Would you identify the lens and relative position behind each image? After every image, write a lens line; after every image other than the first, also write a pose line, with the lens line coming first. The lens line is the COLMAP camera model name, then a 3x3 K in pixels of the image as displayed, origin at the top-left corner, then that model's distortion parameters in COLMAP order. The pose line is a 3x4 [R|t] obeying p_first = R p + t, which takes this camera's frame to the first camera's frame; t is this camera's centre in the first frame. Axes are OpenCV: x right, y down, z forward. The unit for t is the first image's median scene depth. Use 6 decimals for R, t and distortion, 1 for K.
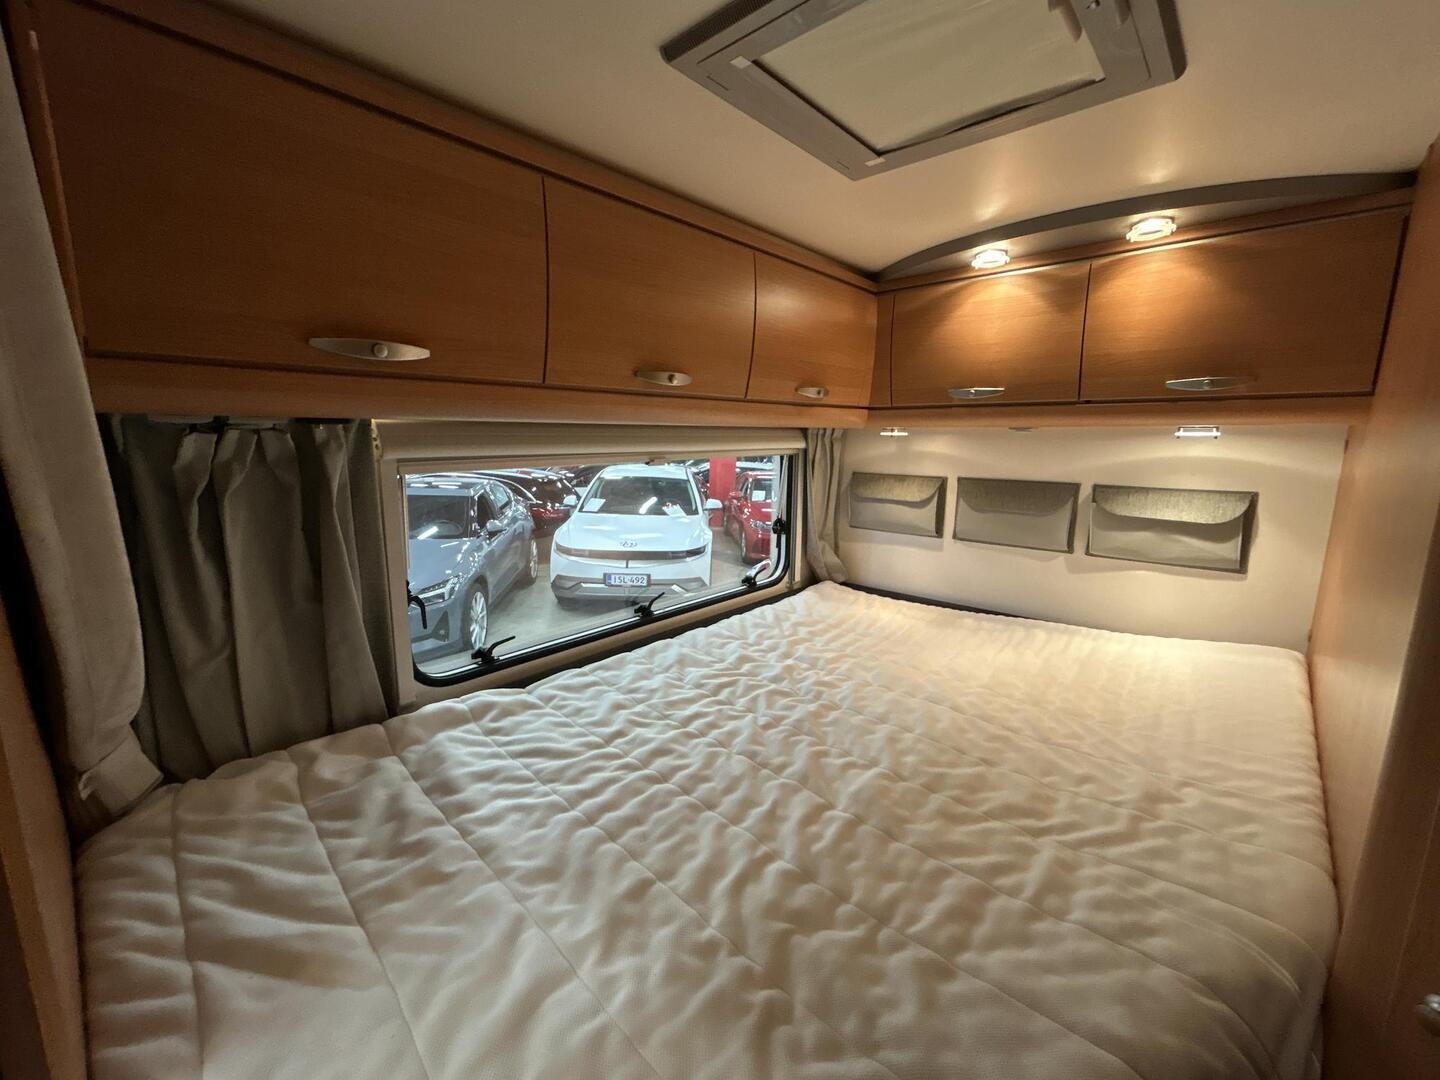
lens RADIAL K [[590.8, 0, 720.0], [0, 590.8, 540.0], [0, 0, 1]] dist [-0.001944, 0.000236]
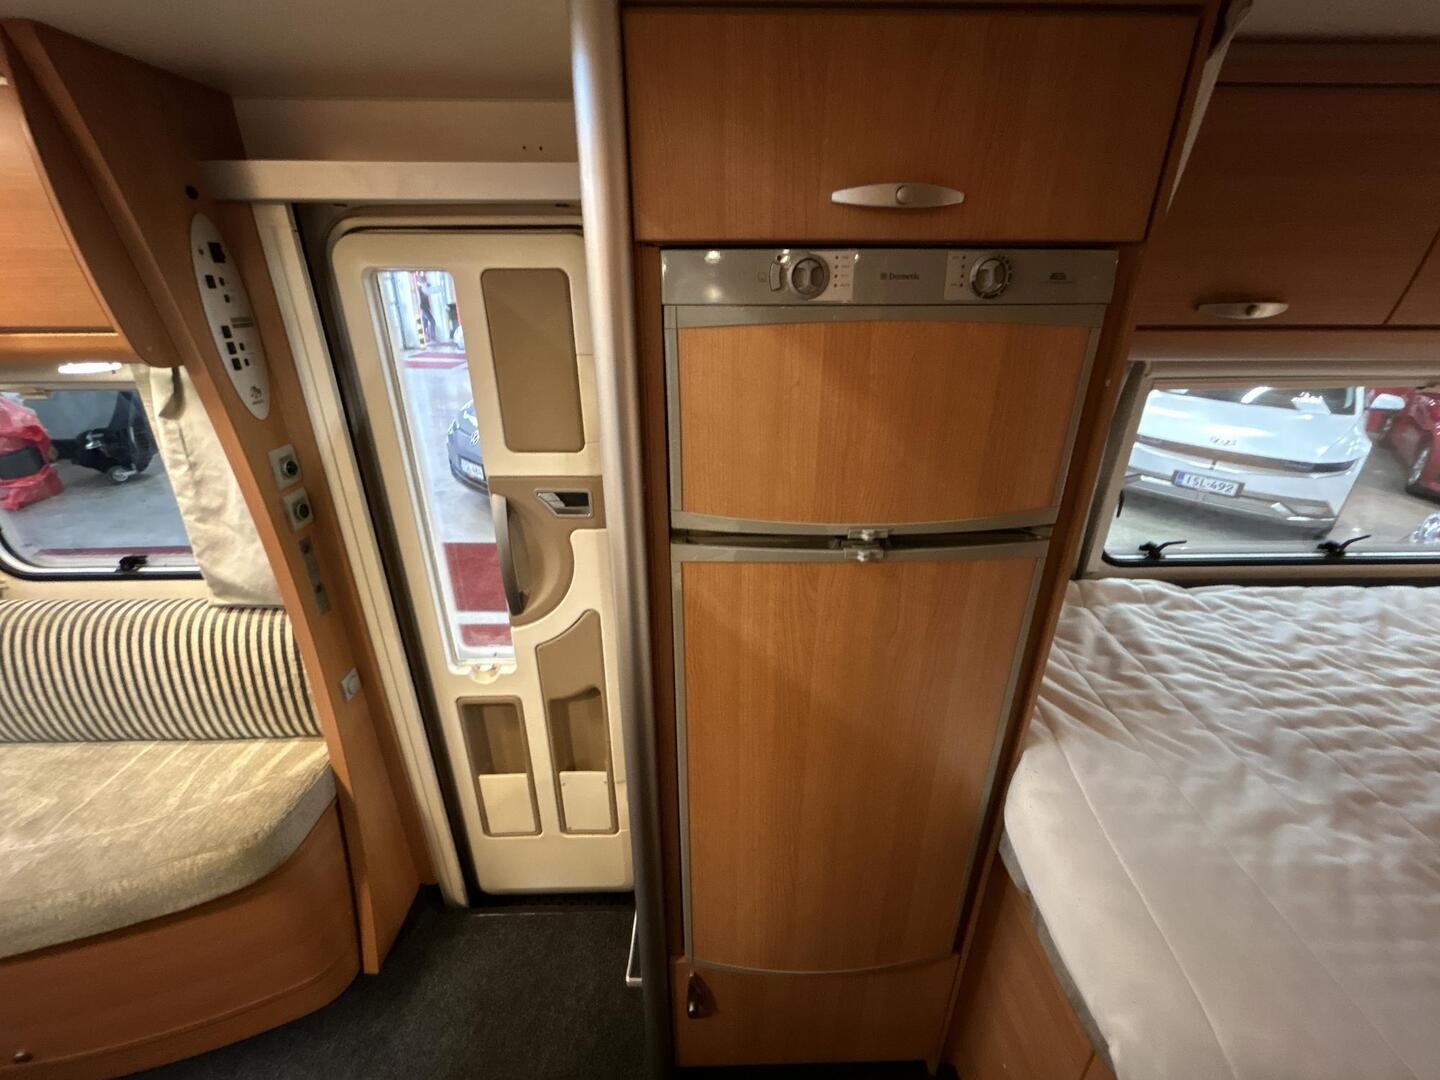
lens RADIAL K [[601.9, 0, 716.6], [0, 601.9, 537.2], [0, 0, 1]] dist [0.016248, -0.005544]
pose [[0.693293, 0.286270, -0.661358, -0.232896], [-0.127520, 0.951967, 0.278382, -0.050138], [0.709283, -0.108664, 0.696498, -0.441377]]
